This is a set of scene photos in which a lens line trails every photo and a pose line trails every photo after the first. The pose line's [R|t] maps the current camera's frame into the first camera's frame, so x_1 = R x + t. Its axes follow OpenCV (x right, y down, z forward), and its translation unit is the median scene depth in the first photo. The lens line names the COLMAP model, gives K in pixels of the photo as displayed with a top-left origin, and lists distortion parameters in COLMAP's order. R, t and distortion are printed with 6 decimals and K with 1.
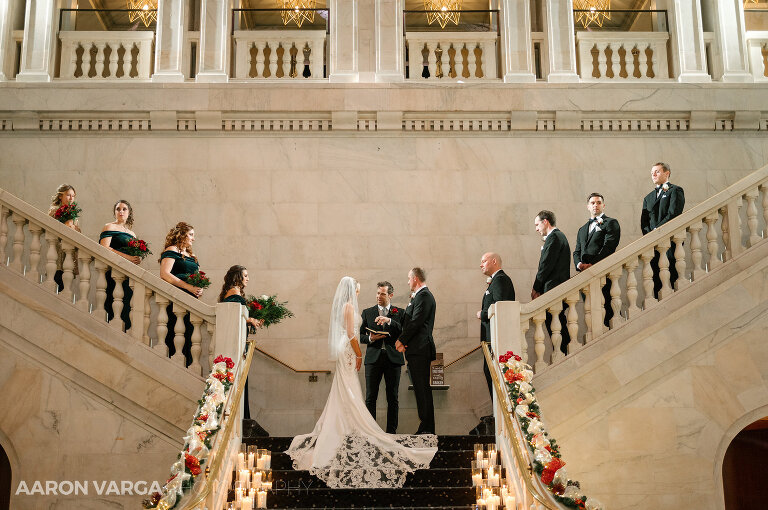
lens RADIAL K [[1019.6, 0, 380.6], [0, 1019.6, 269.2], [0, 0, 1]] dist [0.009640, 0.010713]
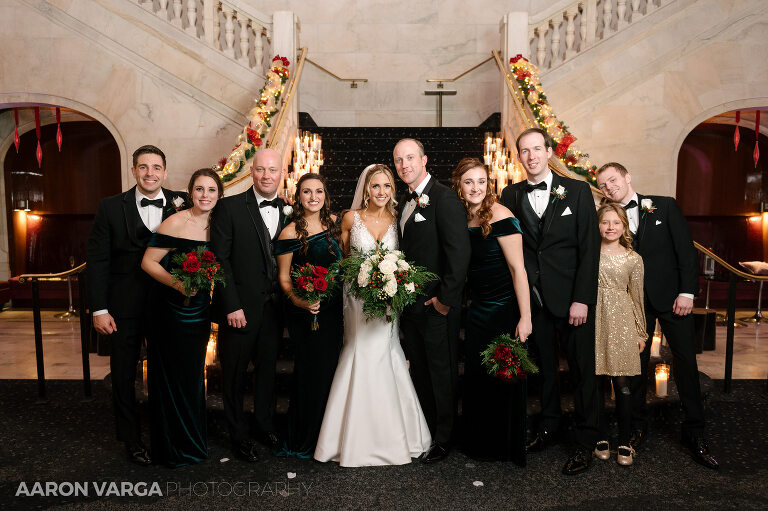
lens RADIAL K [[638.9, 0, 382.7], [0, 638.9, 279.9], [0, 0, 1]] dist [-0.028599, -0.005651]
pose [[0.999853, 0.012187, -0.012045, -0.020957], [-0.007237, 0.937530, 0.347828, 0.069824], [0.015531, -0.347690, 0.937481, 0.204686]]
